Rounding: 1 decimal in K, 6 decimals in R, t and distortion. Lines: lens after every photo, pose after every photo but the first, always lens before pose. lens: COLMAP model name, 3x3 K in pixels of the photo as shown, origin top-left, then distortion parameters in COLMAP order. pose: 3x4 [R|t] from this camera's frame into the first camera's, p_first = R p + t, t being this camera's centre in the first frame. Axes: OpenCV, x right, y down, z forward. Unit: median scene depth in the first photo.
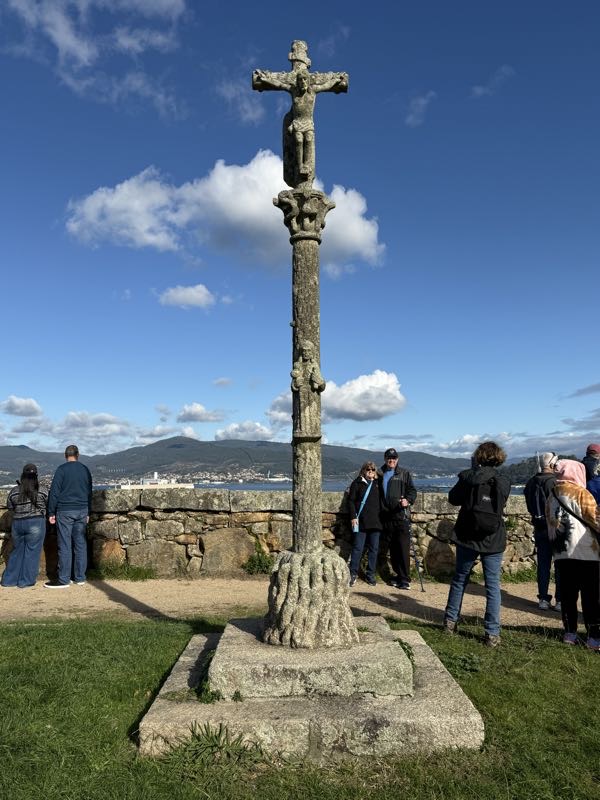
lens RADIAL K [[661.9, 0, 300.0], [0, 661.9, 400.0], [0, 0, 1]] dist [0.044756, -0.002730]
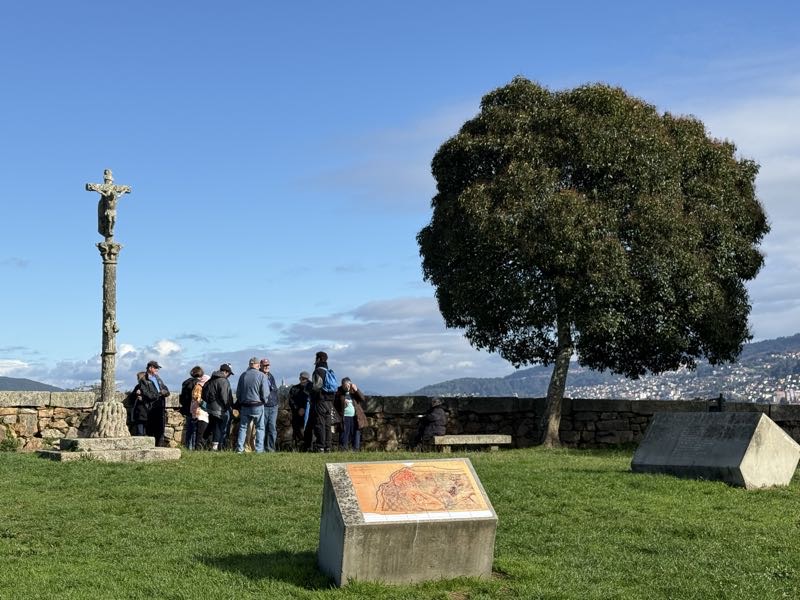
lens RADIAL K [[1268.9, 0, 400.0], [0, 1268.9, 300.0], [0, 0, 1]] dist [0.143415, -0.069251]
pose [[0.897522, 0.040958, 0.439064, -1.005344], [-0.047464, 0.998866, 0.003846, -0.183953], [-0.438408, -0.024291, 0.898448, -3.304871]]
